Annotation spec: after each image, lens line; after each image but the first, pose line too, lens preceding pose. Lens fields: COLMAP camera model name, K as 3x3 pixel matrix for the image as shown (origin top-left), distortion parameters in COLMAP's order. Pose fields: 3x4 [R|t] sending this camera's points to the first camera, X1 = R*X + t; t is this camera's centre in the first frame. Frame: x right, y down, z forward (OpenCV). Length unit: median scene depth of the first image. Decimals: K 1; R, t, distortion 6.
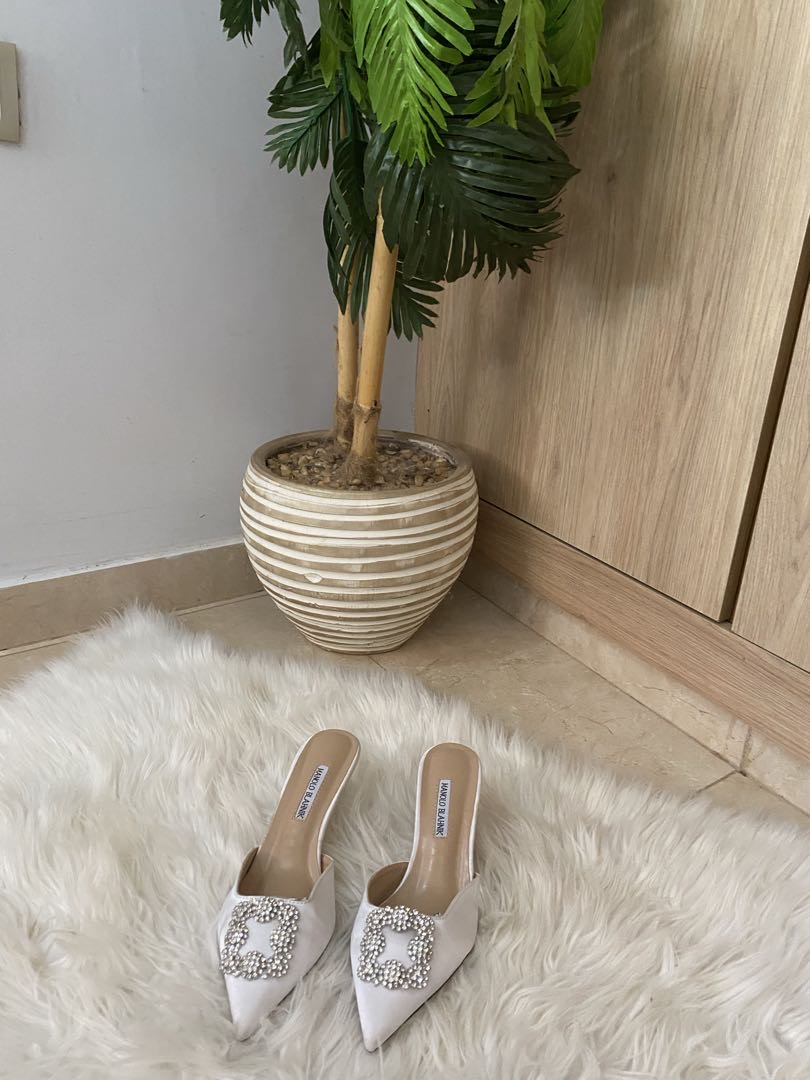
lens RADIAL K [[822.6, 0, 414.6], [0, 822.6, 536.0], [0, 0, 1]] dist [0.095584, -0.120418]
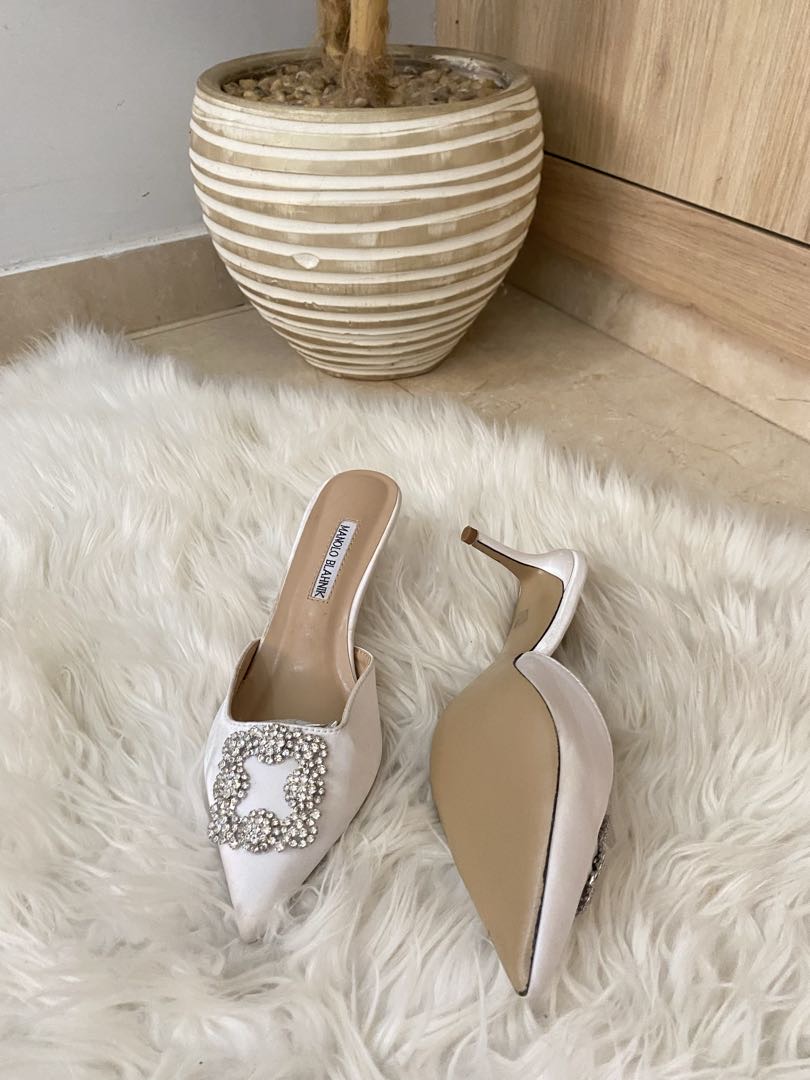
lens RADIAL K [[827.3, 0, 418.5], [0, 827.3, 535.3], [0, 0, 1]] dist [0.013487, -0.004490]
pose [[0.998813, -0.045879, -0.016355, -0.031765], [0.048640, 0.957134, 0.285532, 0.079029], [0.002554, -0.285988, 0.958230, 0.294947]]
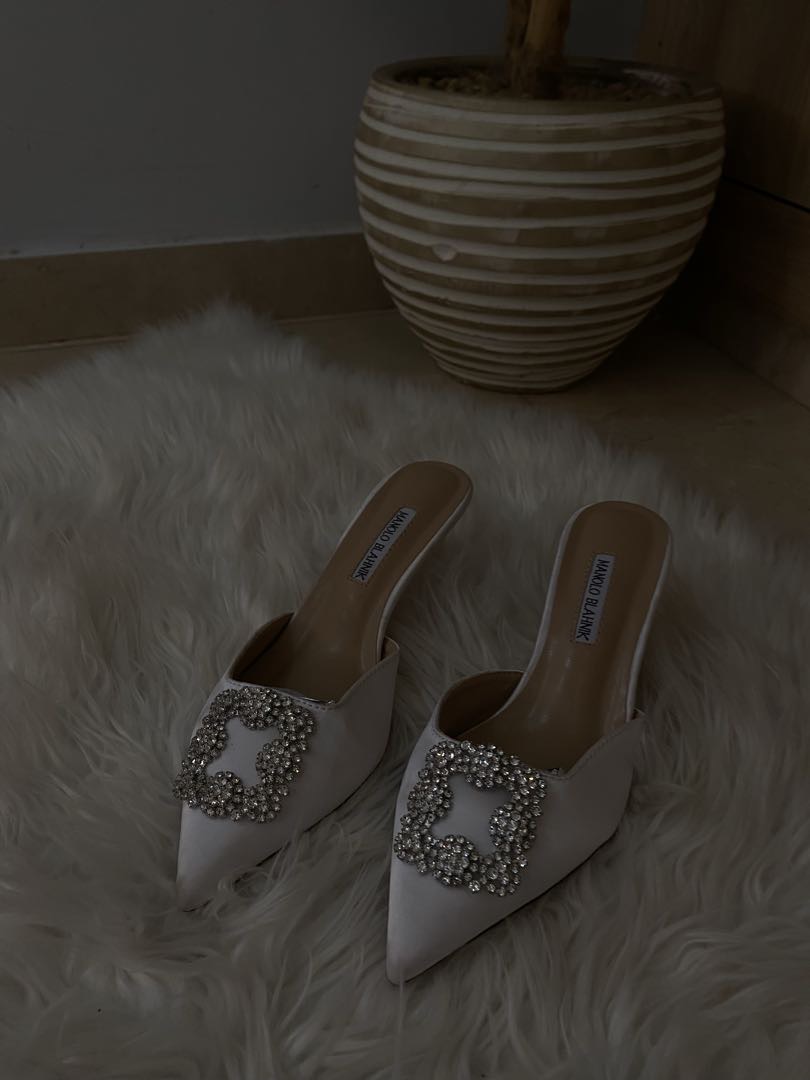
lens RADIAL K [[825.0, 0, 404.8], [0, 825.0, 541.4], [0, 0, 1]] dist [0.011786, 0.000404]
pose [[0.967272, 0.125699, -0.220418, 0.021472], [-0.071436, 0.968440, 0.238790, 0.122171], [0.243477, -0.215229, 0.945725, 0.327934]]
